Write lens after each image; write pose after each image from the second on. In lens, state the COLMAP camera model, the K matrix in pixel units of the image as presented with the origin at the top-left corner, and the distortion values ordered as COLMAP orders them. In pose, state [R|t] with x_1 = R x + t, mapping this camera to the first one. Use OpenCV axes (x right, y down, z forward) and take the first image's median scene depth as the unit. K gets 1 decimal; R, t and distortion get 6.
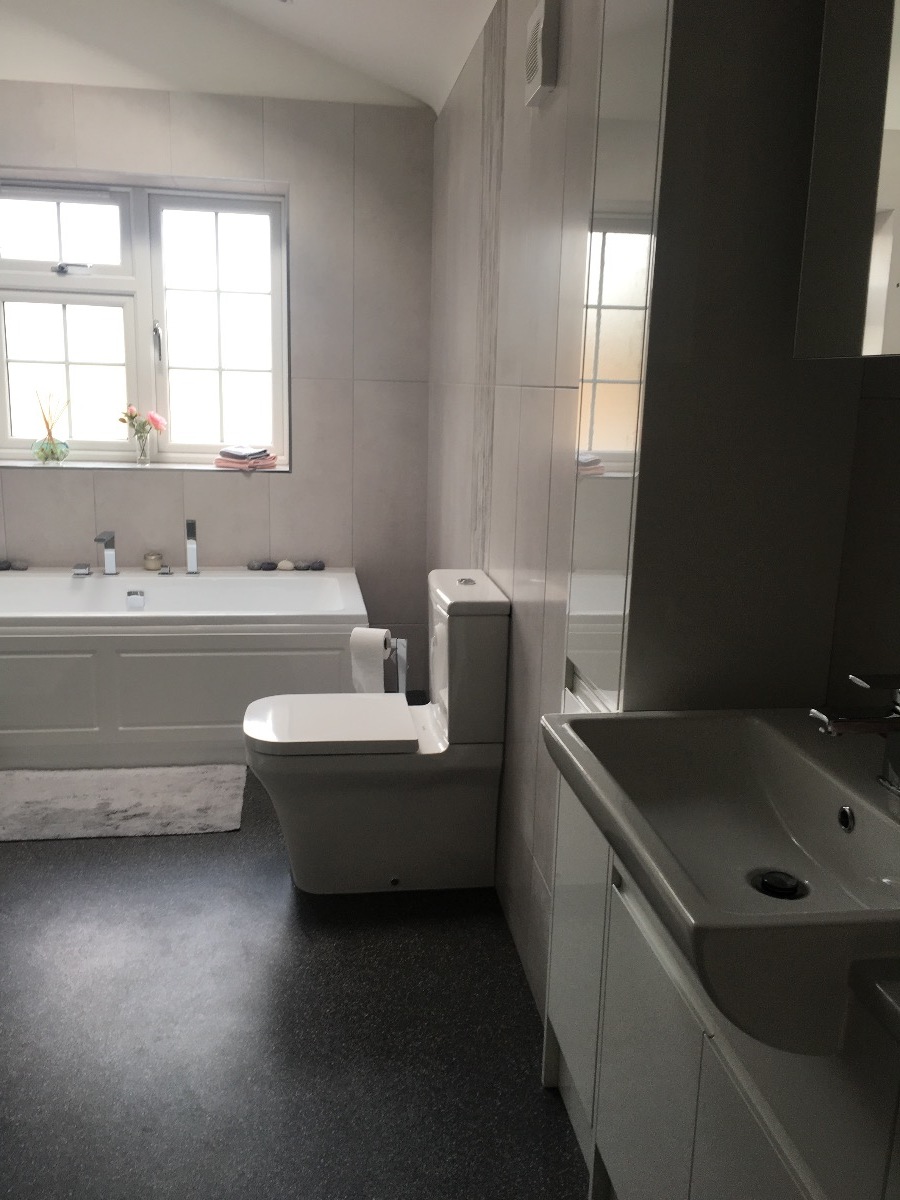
lens RADIAL K [[1025.2, 0, 450.0], [0, 1025.2, 600.0], [0, 0, 1]] dist [0.061959, -0.000366]
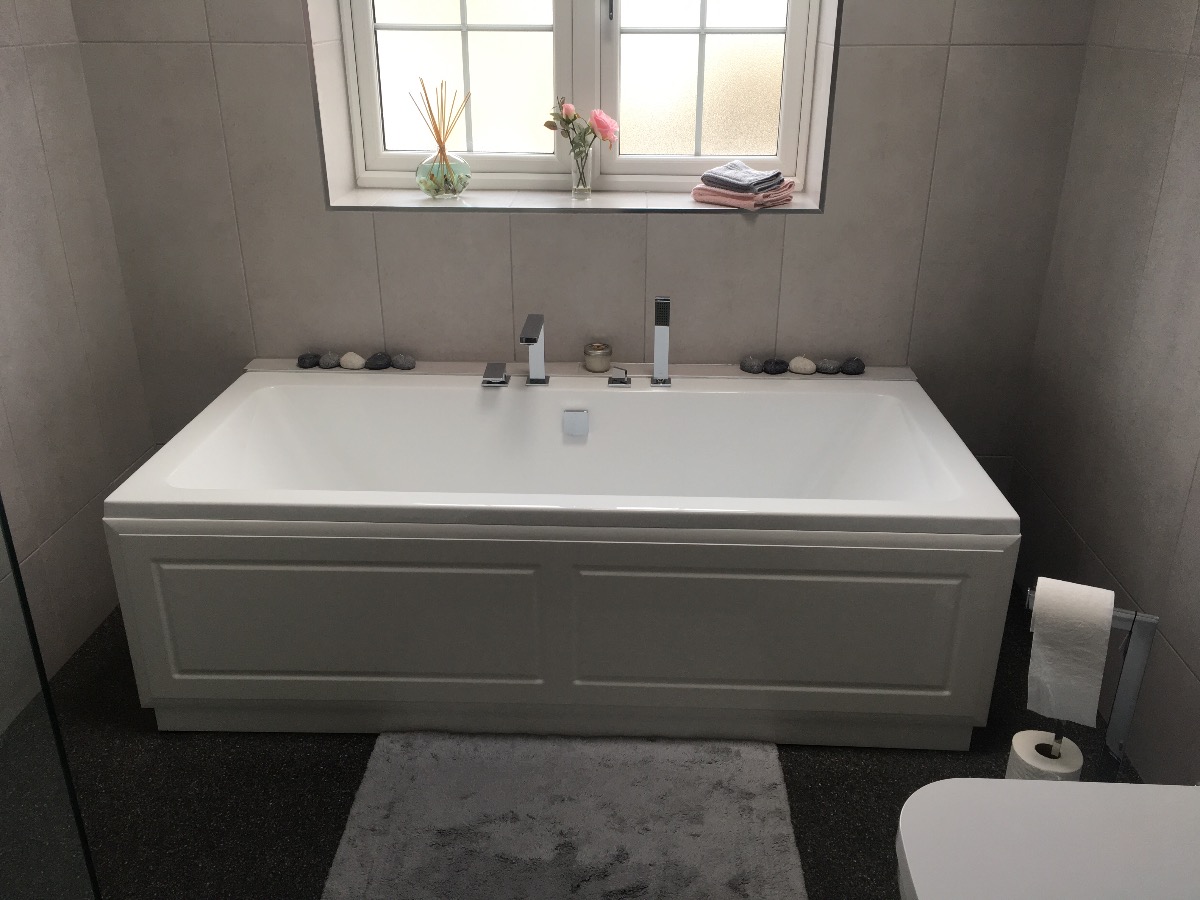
lens RADIAL K [[1025.2, 0, 600.0], [0, 1025.2, 450.0], [0, 0, 1]] dist [0.061959, -0.000366]
pose [[0.983756, 0.047406, -0.173137, -0.171863], [-0.013071, 0.980856, 0.194295, -0.103769], [0.179033, -0.188876, 0.965543, 0.369987]]
